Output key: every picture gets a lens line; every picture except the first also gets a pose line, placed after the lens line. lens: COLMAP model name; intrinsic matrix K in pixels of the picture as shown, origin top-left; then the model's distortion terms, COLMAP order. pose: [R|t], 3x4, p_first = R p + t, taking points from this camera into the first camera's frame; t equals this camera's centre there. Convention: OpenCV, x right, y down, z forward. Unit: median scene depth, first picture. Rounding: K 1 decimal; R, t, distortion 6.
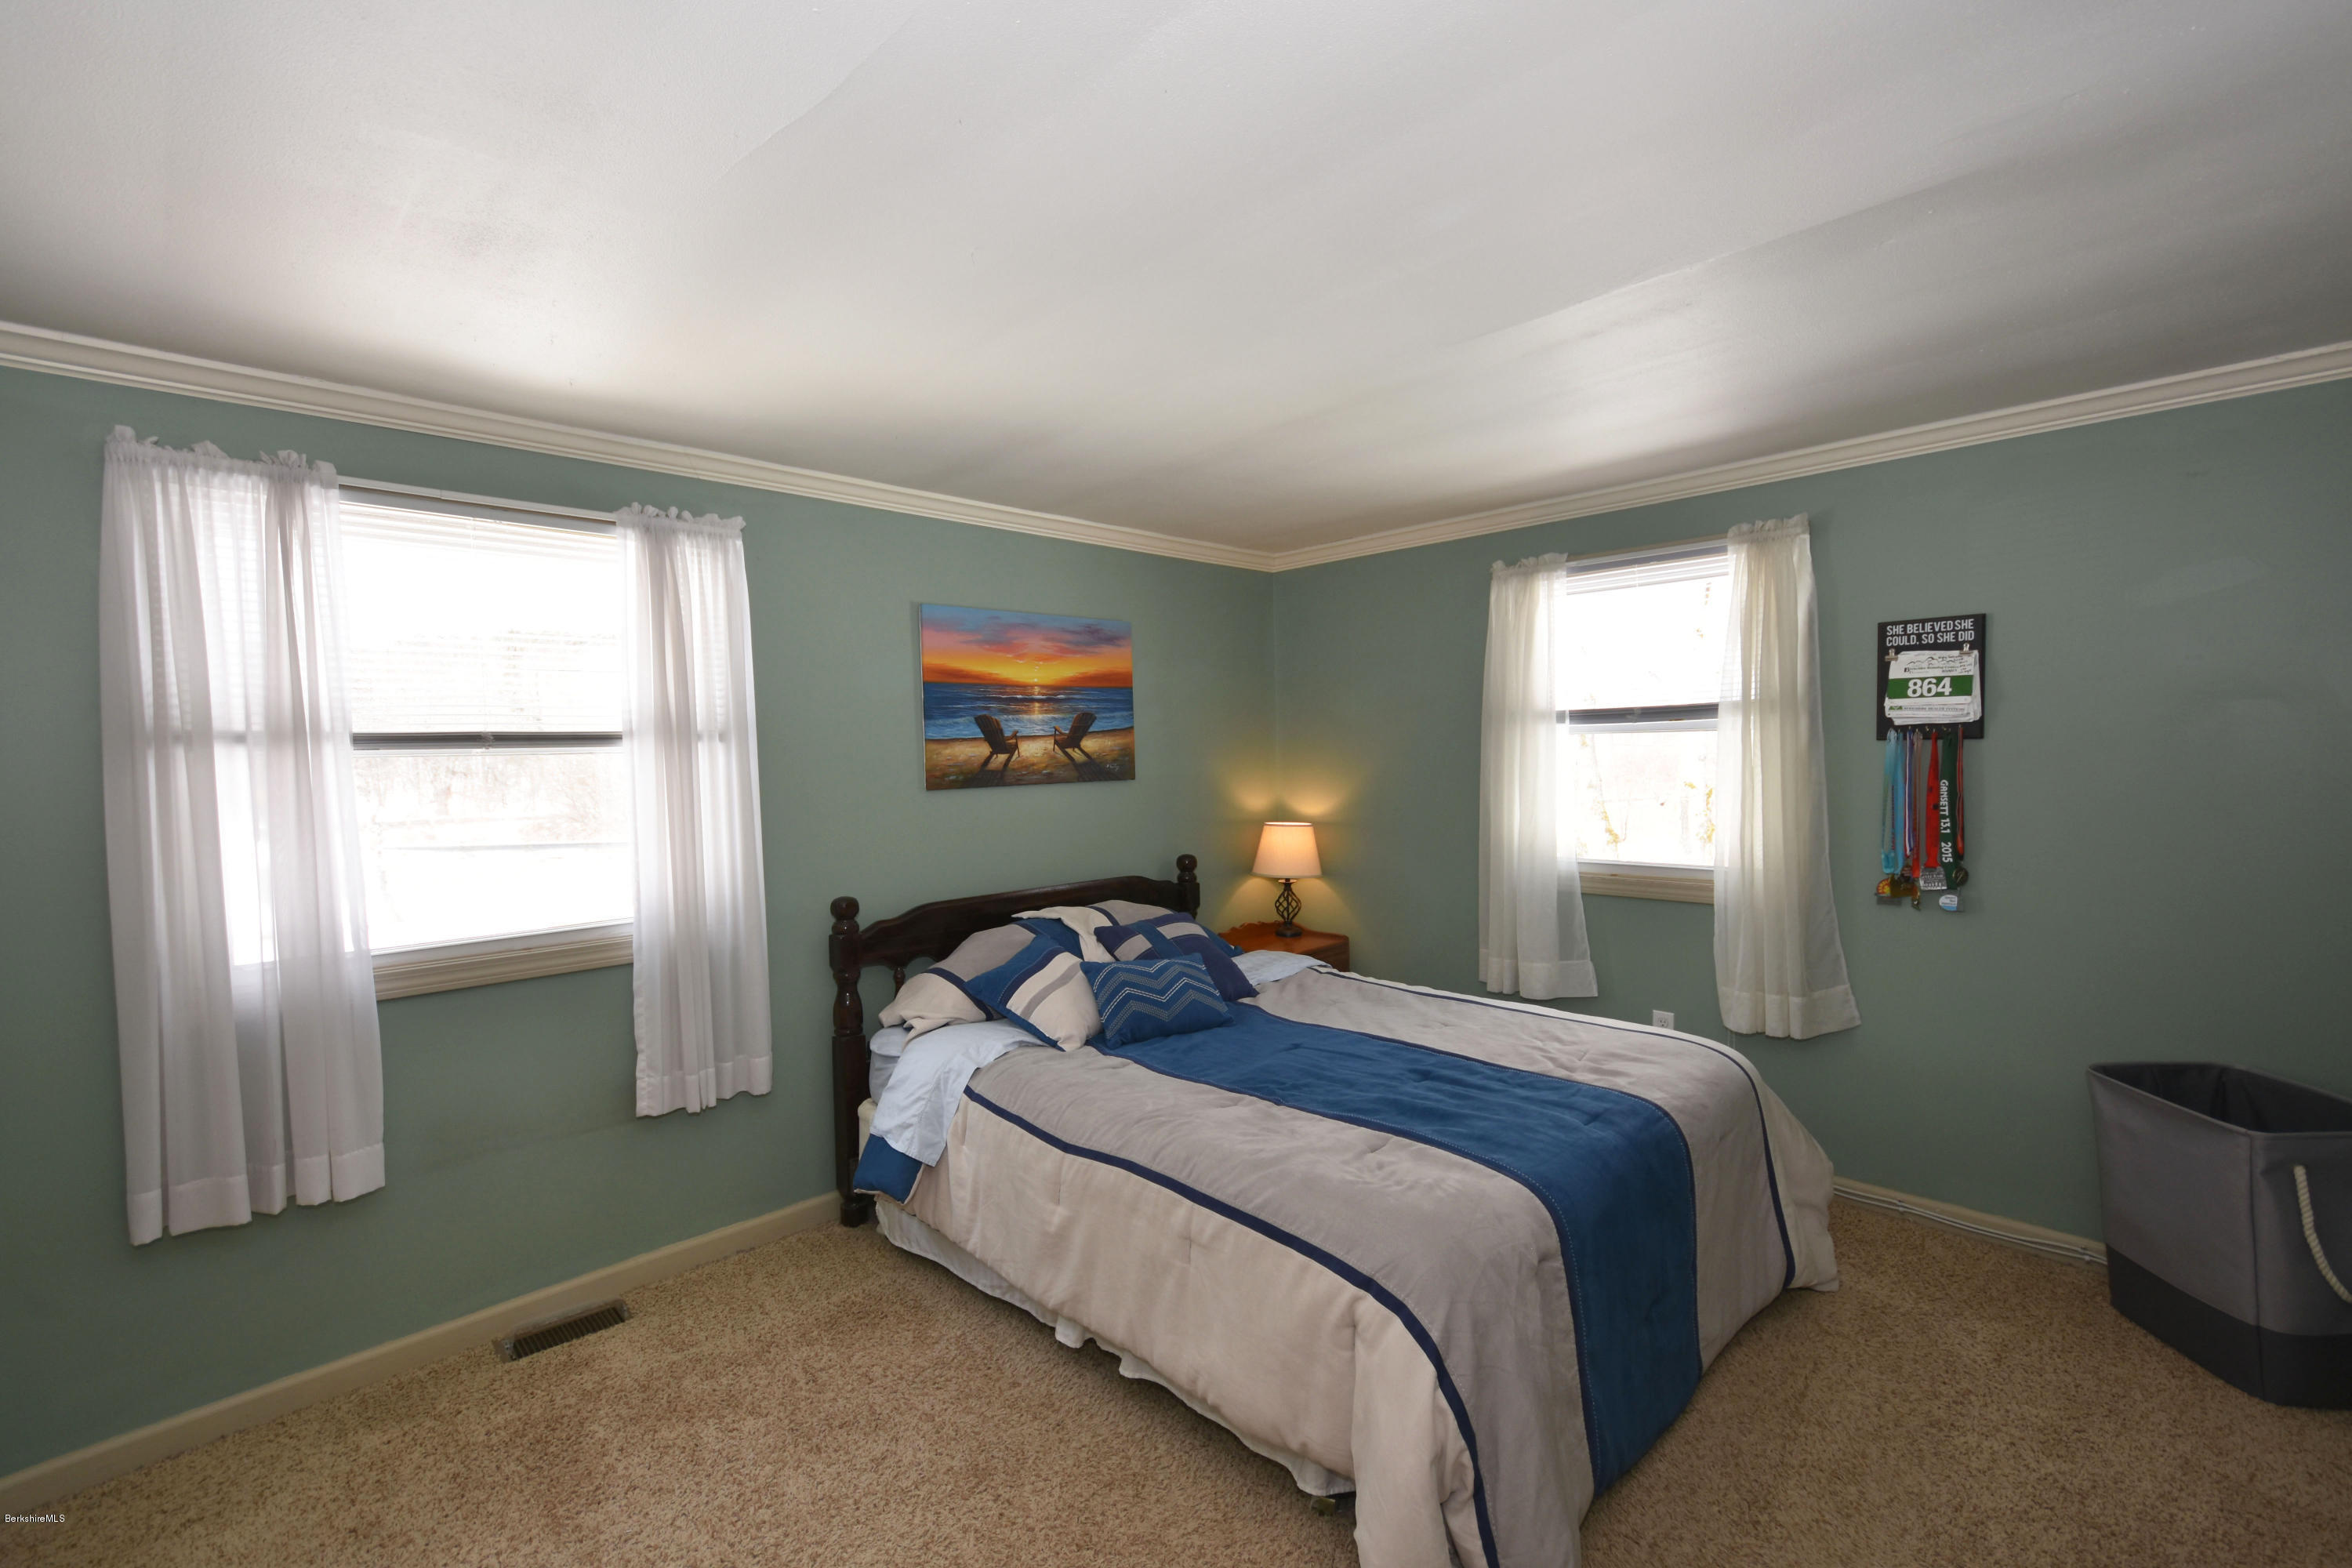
lens RADIAL K [[1018.9, 0, 1169.1], [0, 1018.9, 801.4], [0, 0, 1]] dist [0.002935, 0.000187]
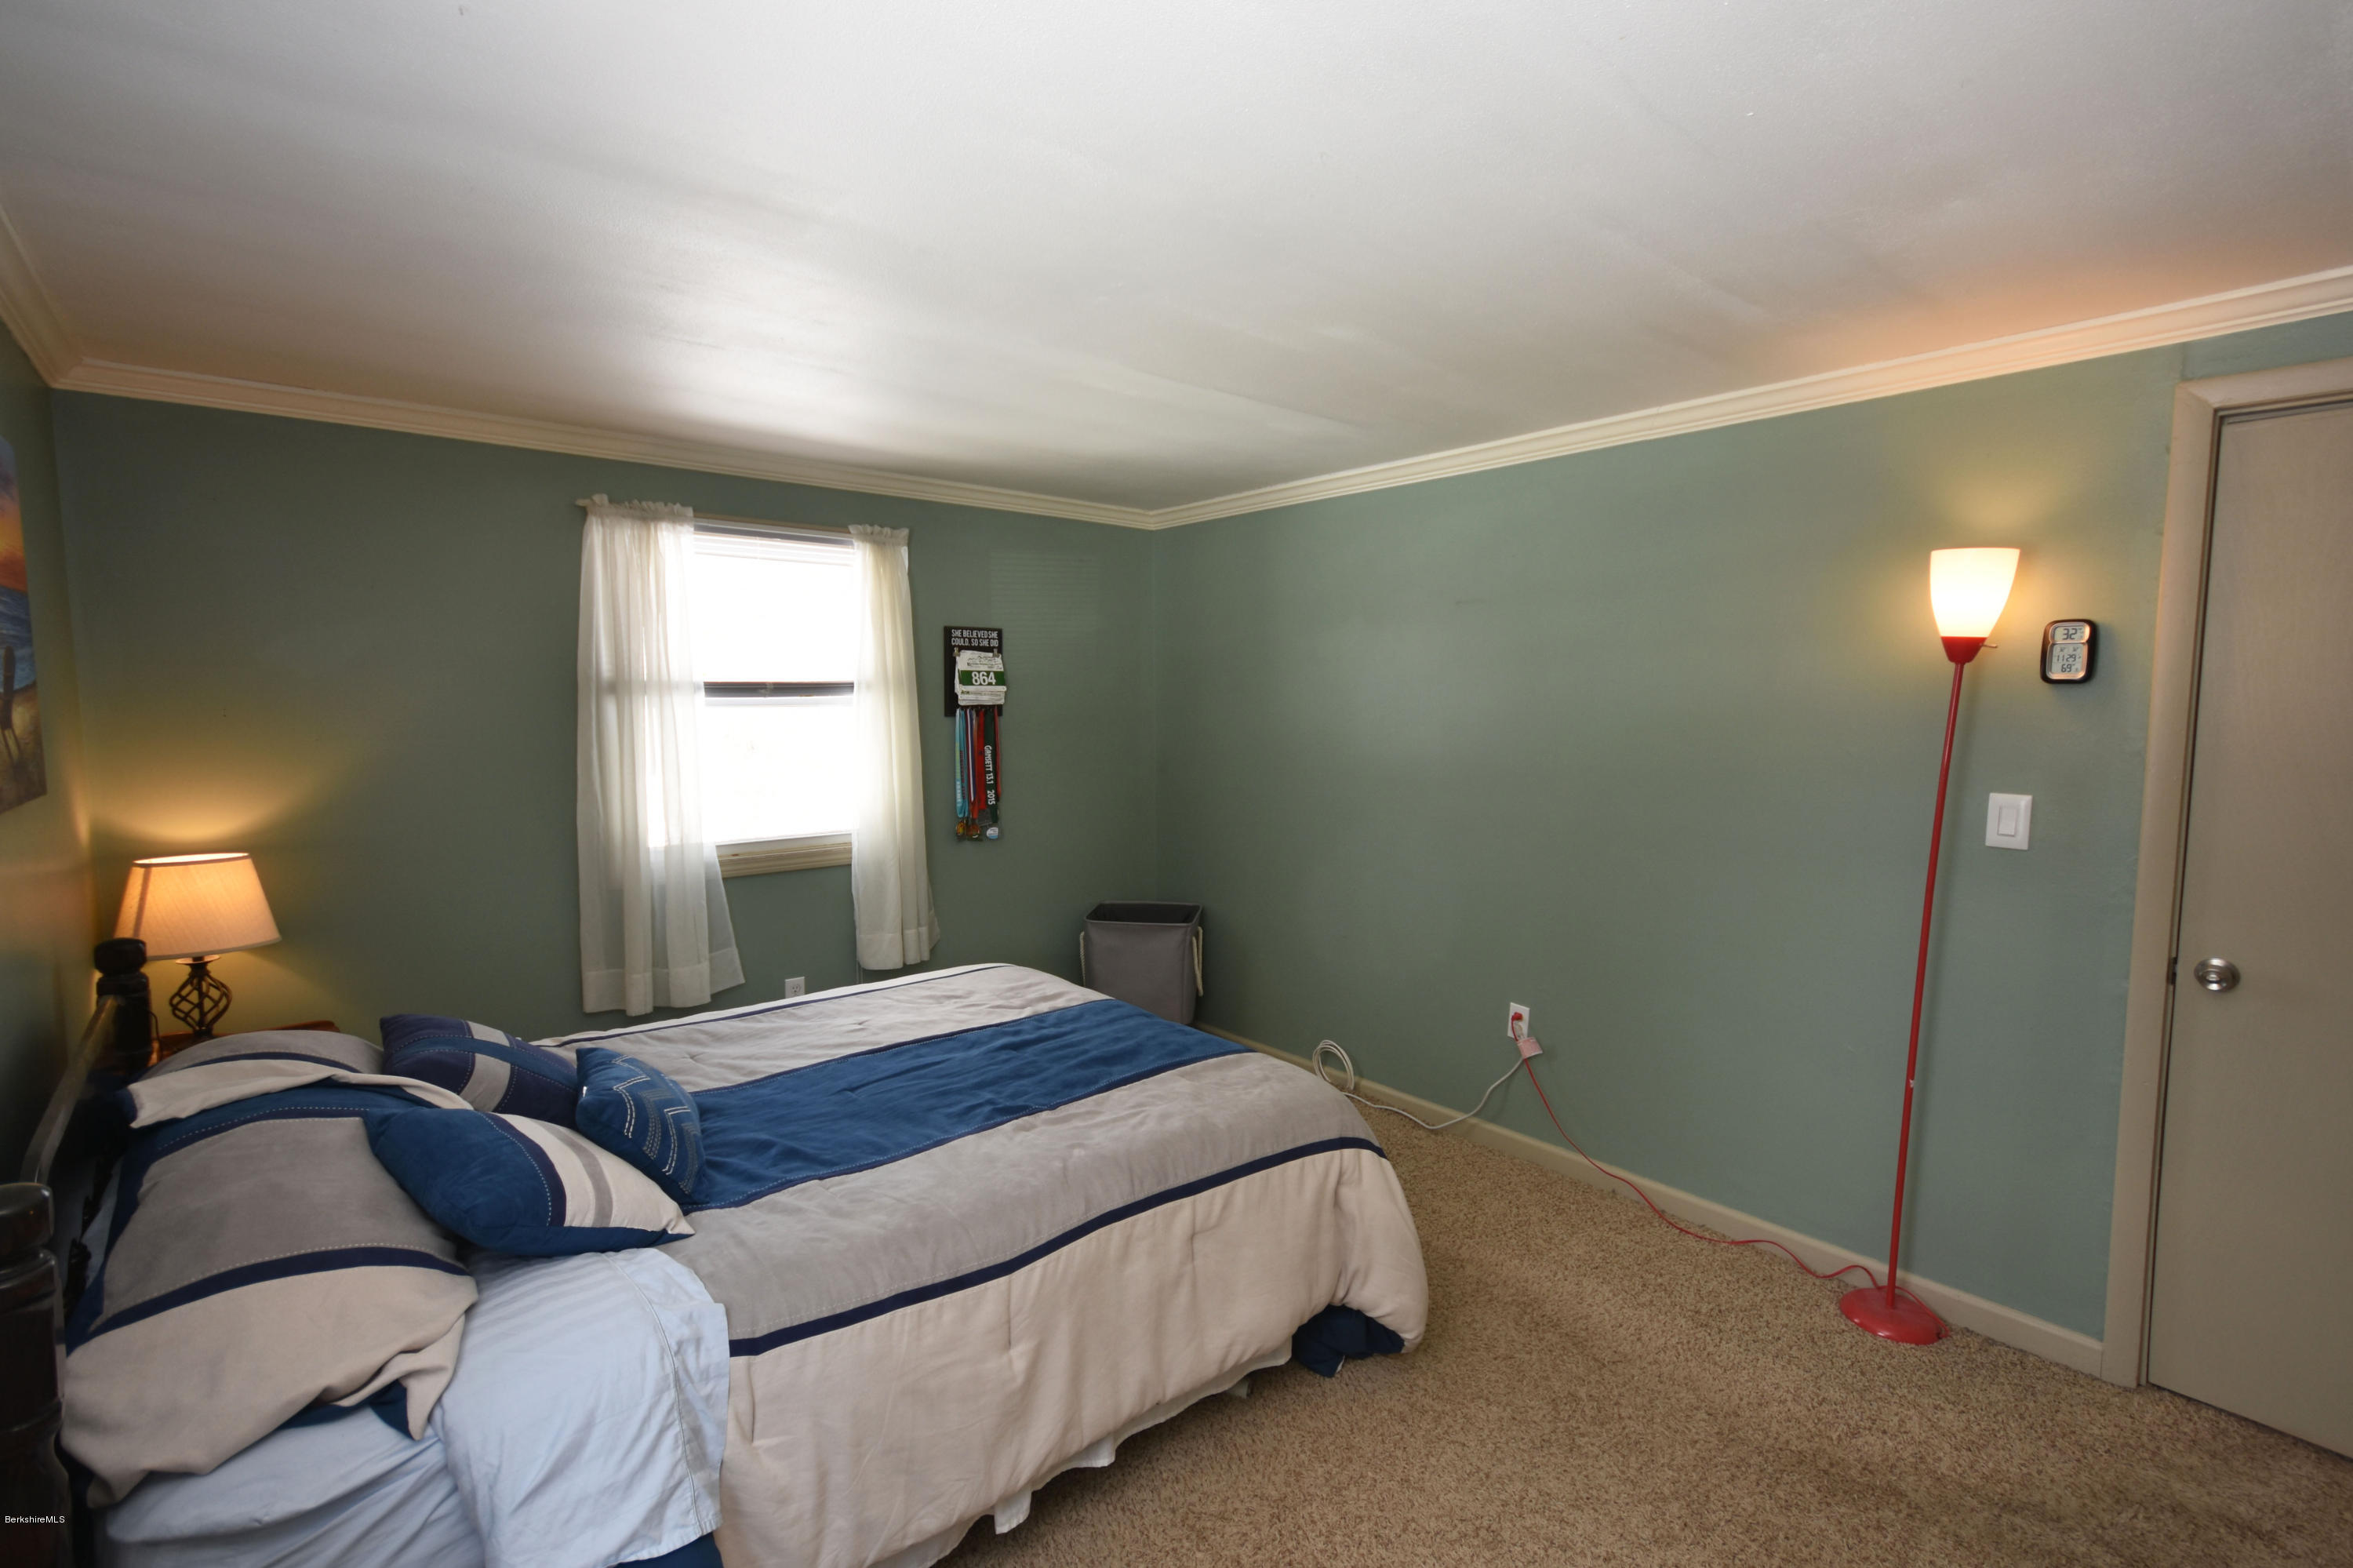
lens RADIAL K [[1077.1, 0, 1175.8], [0, 1077.1, 774.4], [0, 0, 1]] dist [-0.000183, -0.000254]
pose [[0.066616, -0.052481, 0.996398, -0.681941], [0.047992, 0.997628, 0.049337, -0.041652], [-0.996624, 0.044532, 0.068977, 0.642968]]
